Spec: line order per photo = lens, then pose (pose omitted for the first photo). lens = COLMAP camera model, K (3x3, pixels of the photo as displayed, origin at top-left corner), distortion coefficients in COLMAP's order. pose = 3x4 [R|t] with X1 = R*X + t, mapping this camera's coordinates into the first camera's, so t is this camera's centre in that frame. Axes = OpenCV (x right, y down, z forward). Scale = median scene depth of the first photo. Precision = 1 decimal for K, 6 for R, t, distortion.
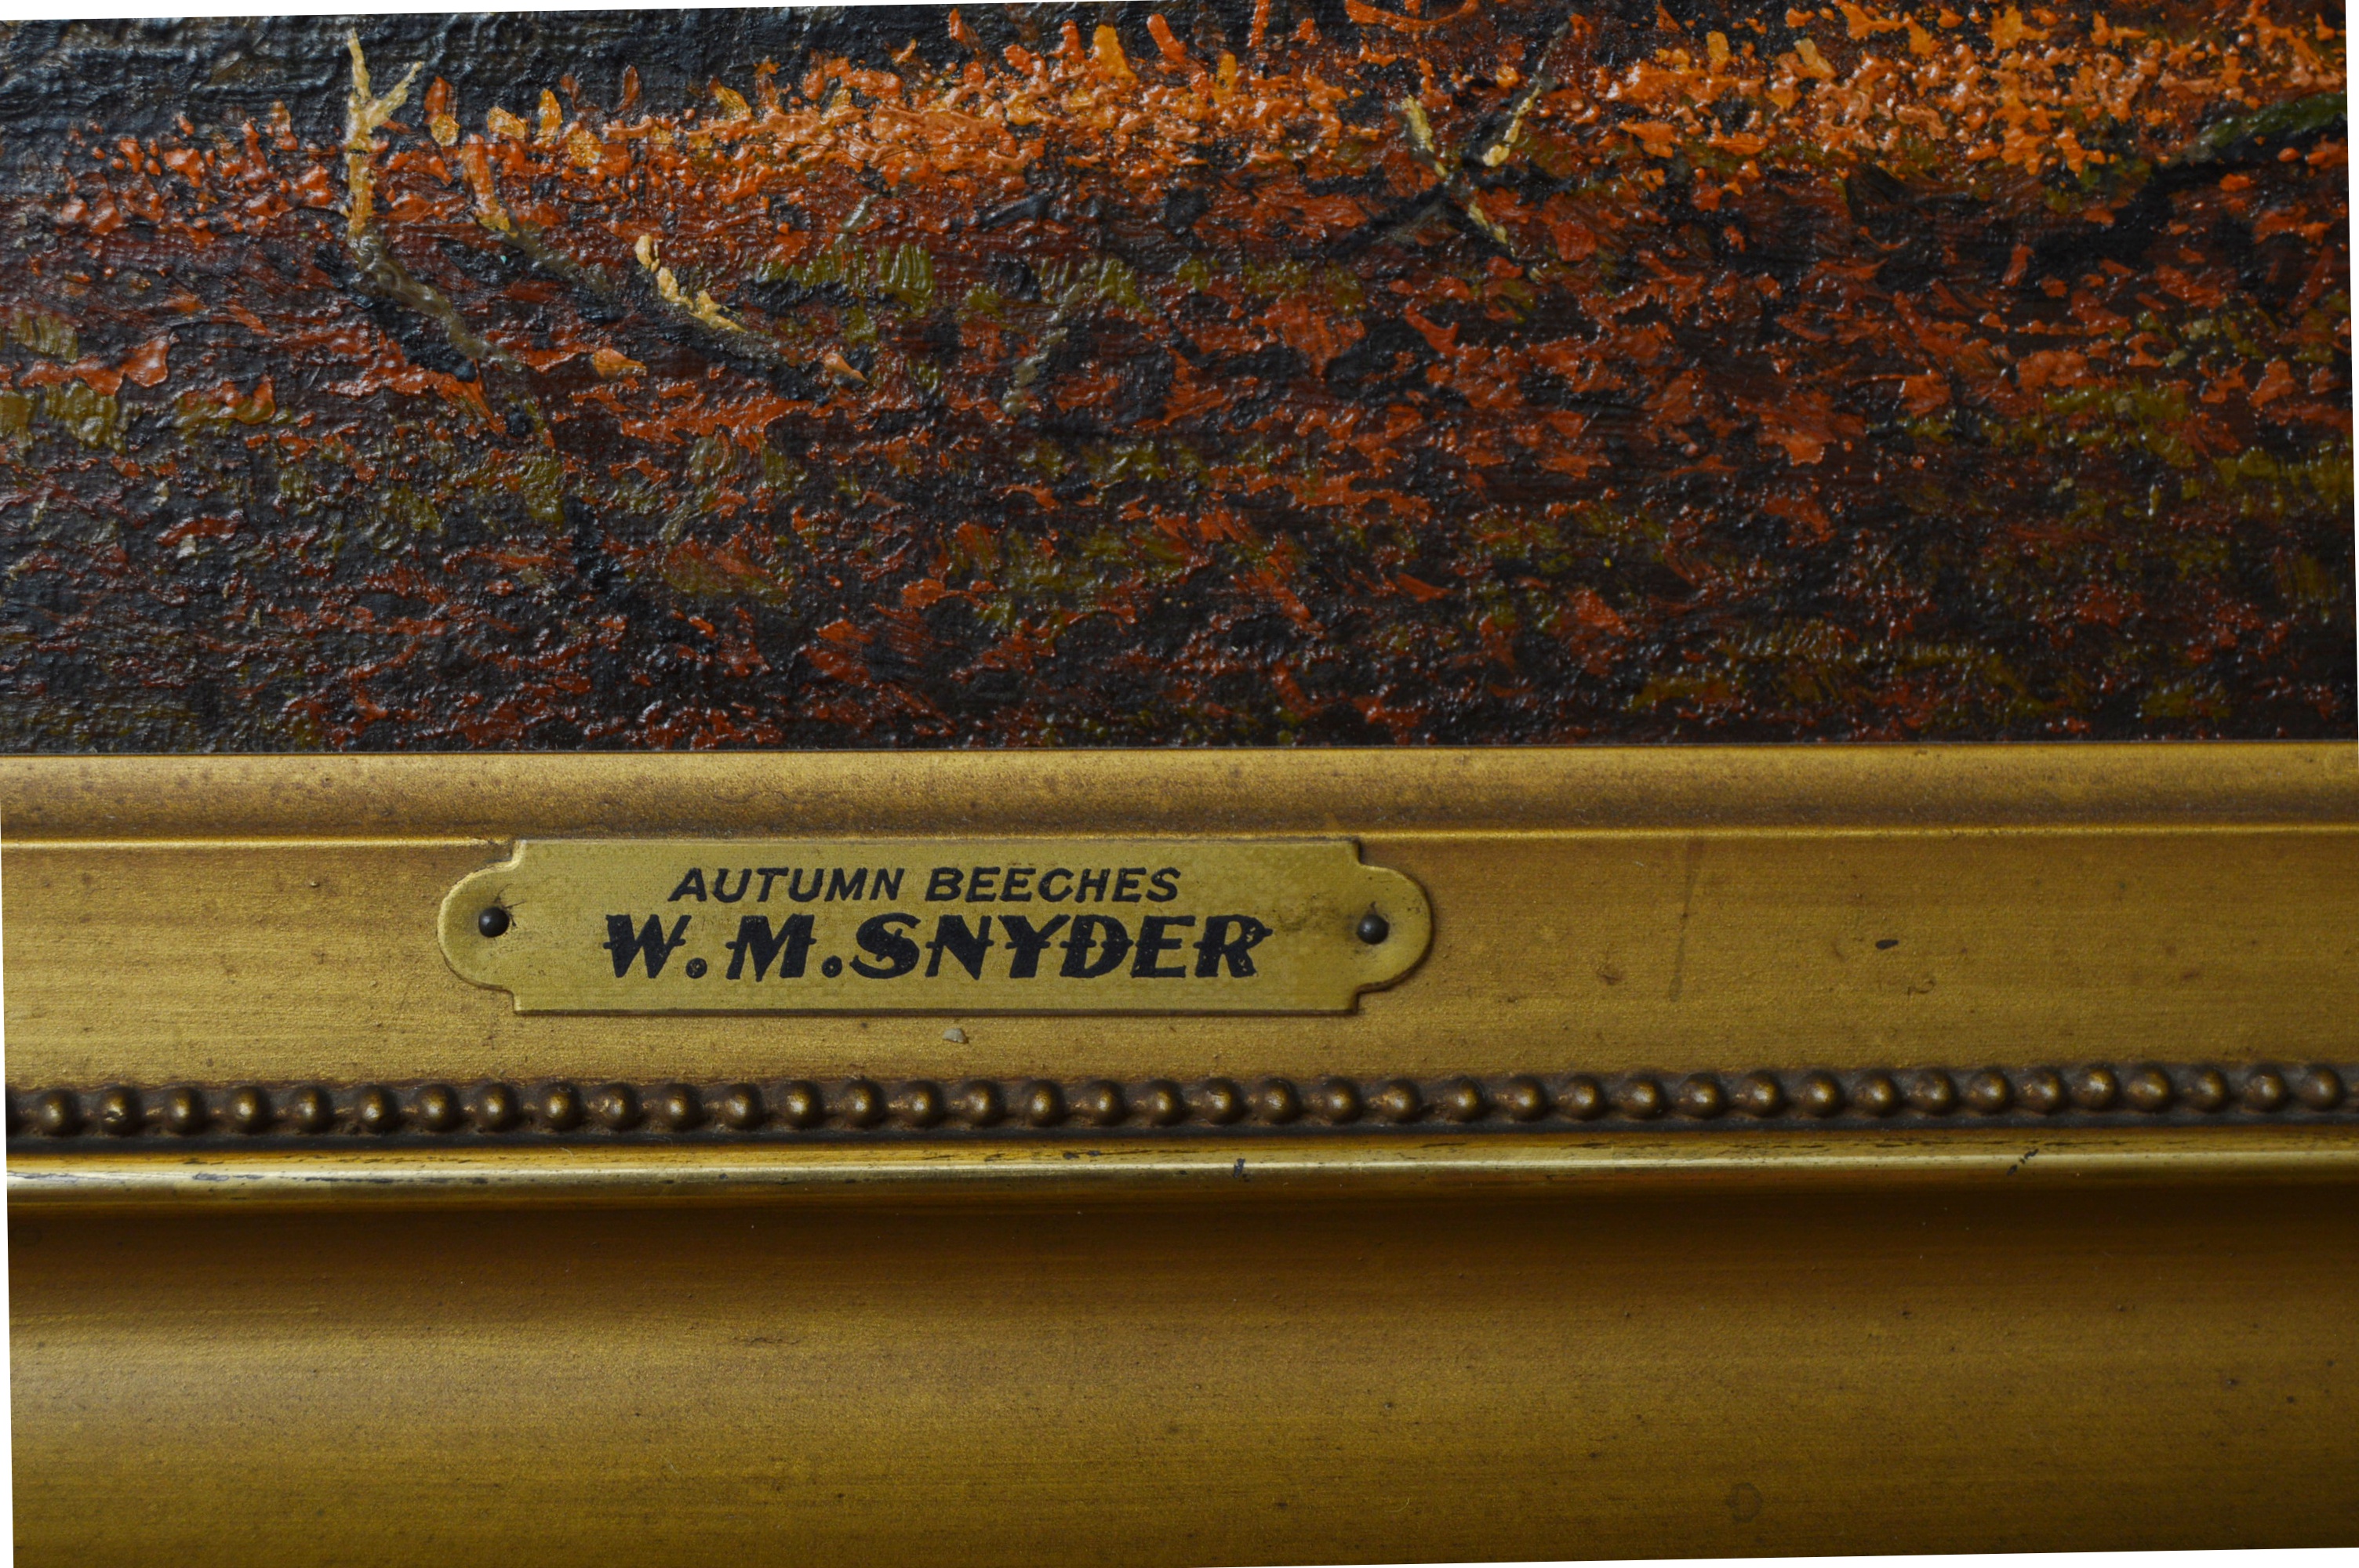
lens RADIAL K [[5543.3, 0, 1186.1], [0, 5543.3, 782.6], [0, 0, 1]] dist [-0.044961, 0.000000]
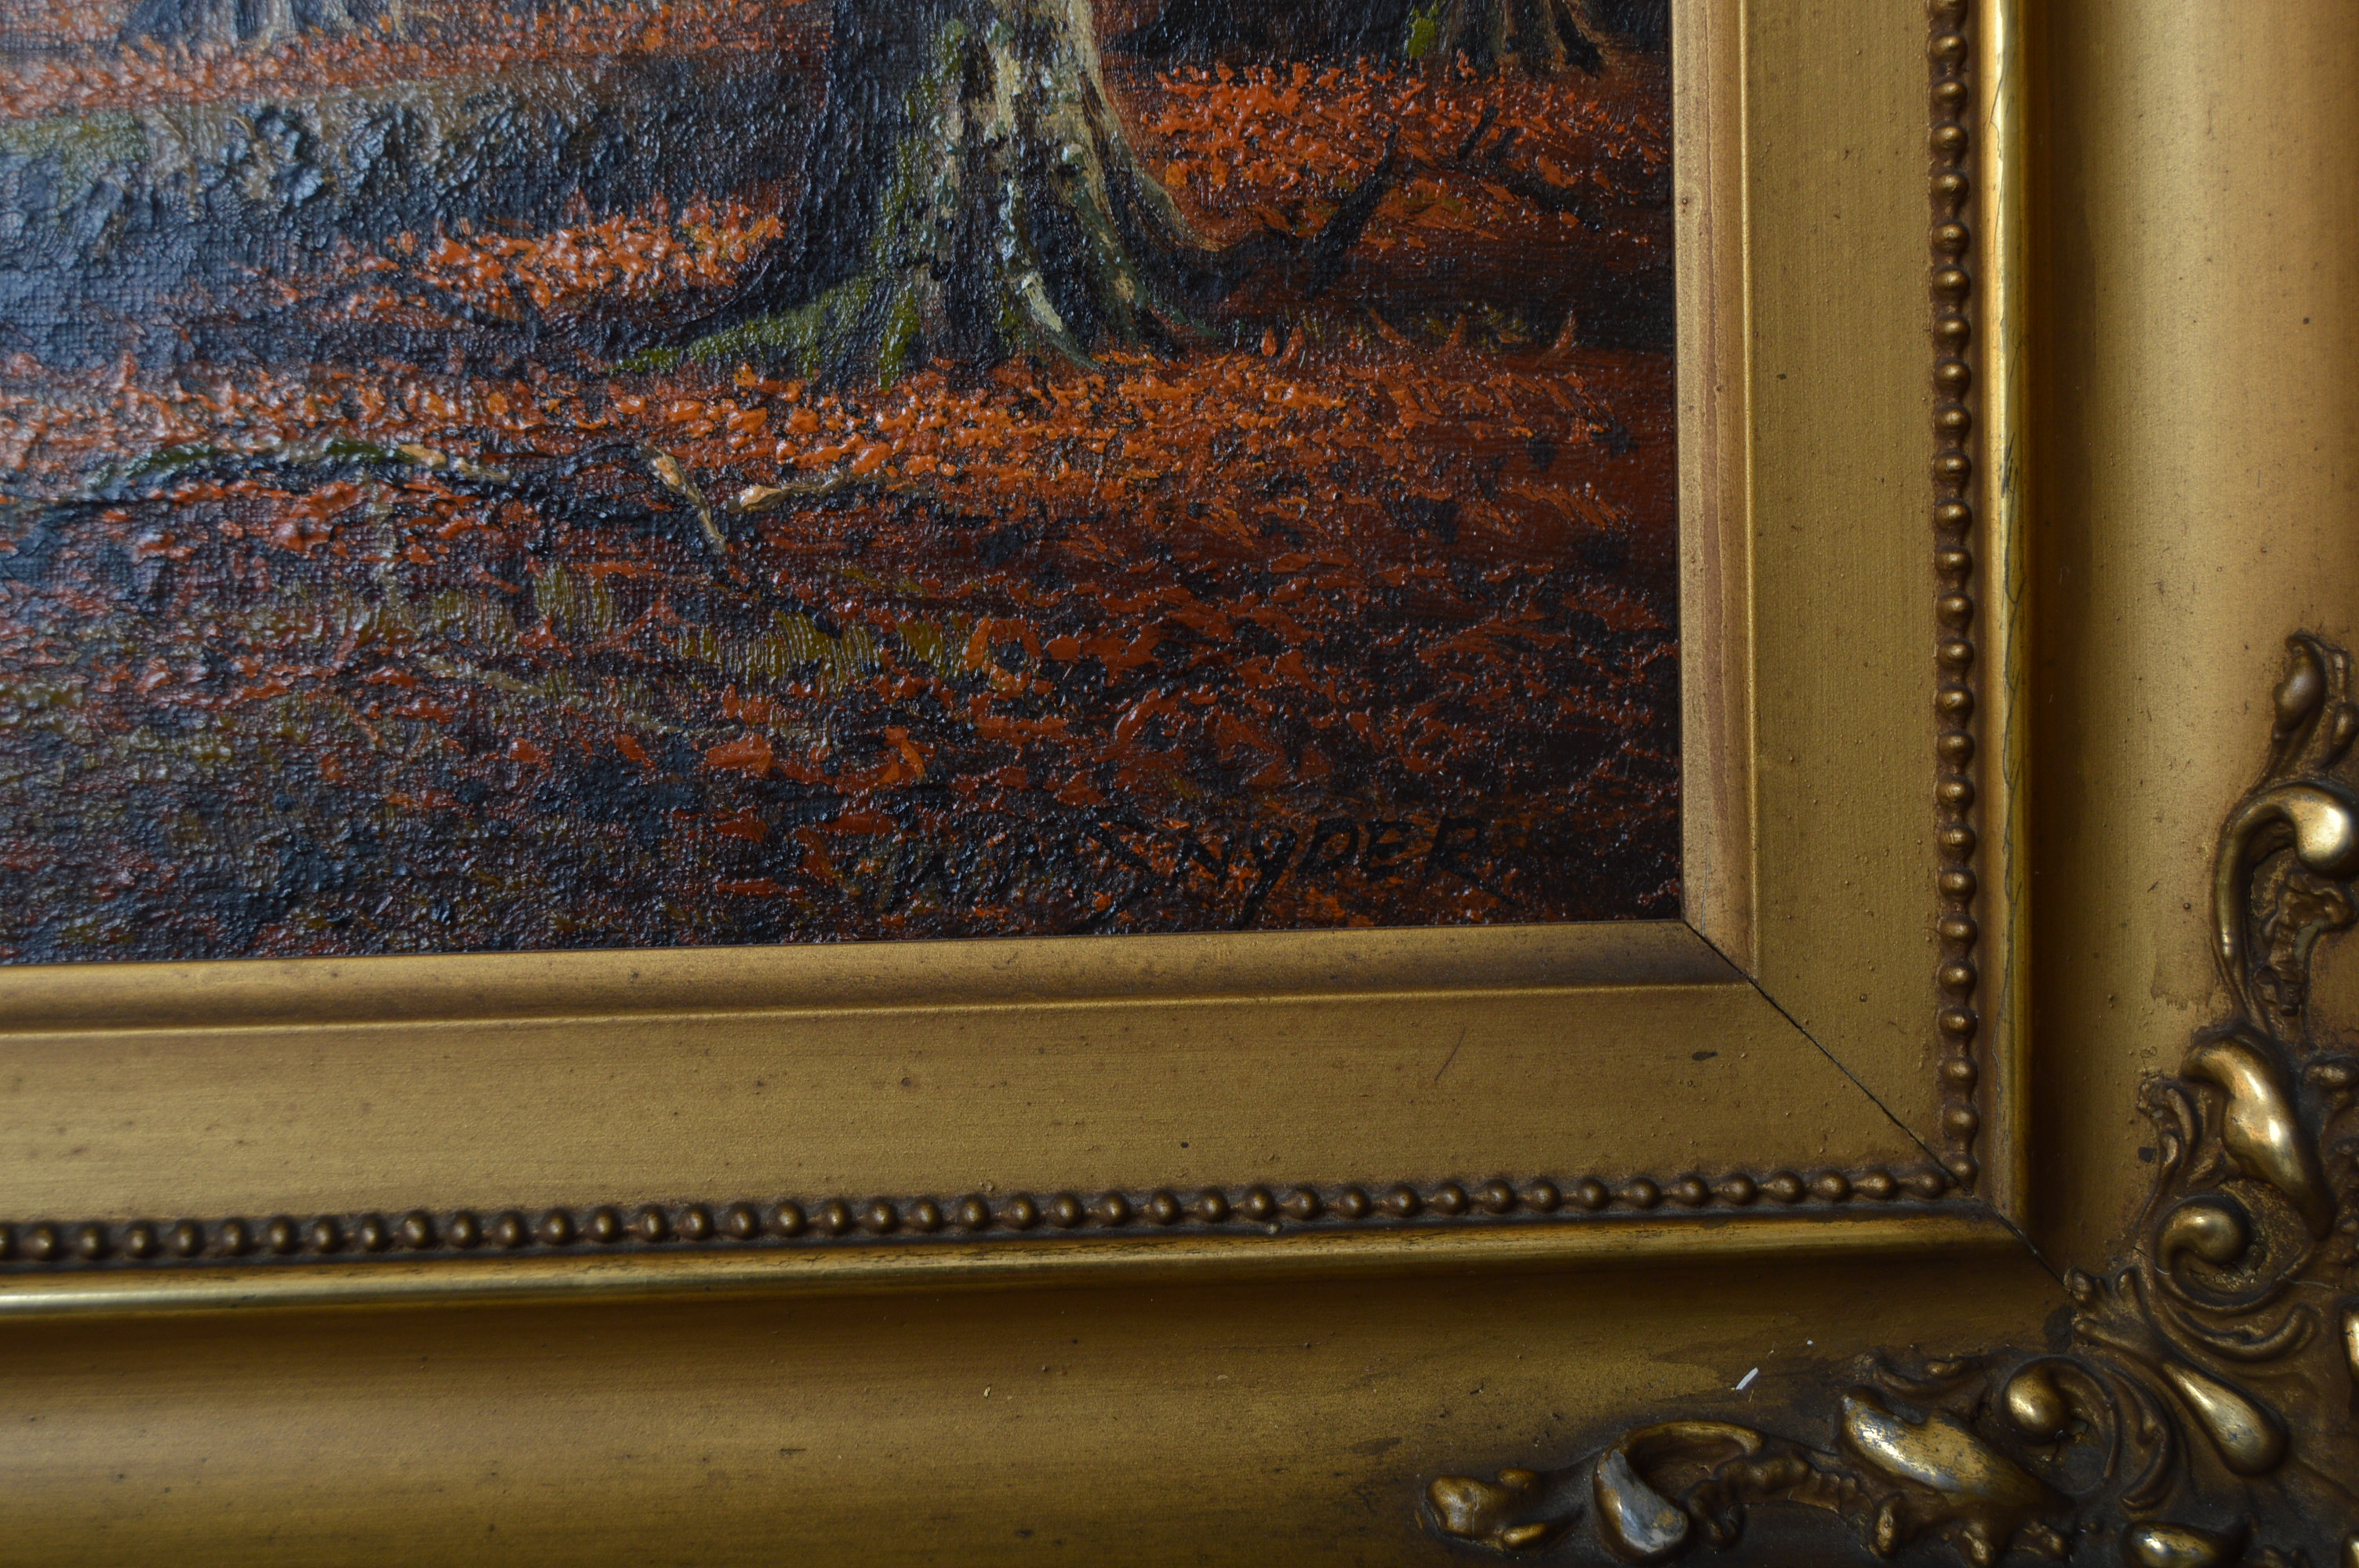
lens RADIAL K [[4285.9, 0, 1159.6], [0, 4285.9, 772.0], [0, 0, 1]] dist [-0.024675, 0.000000]
pose [[0.998888, -0.019197, 0.043050, 0.382826], [0.021107, 0.998792, -0.044369, -0.002339], [-0.042146, 0.045228, 0.998087, 0.022439]]
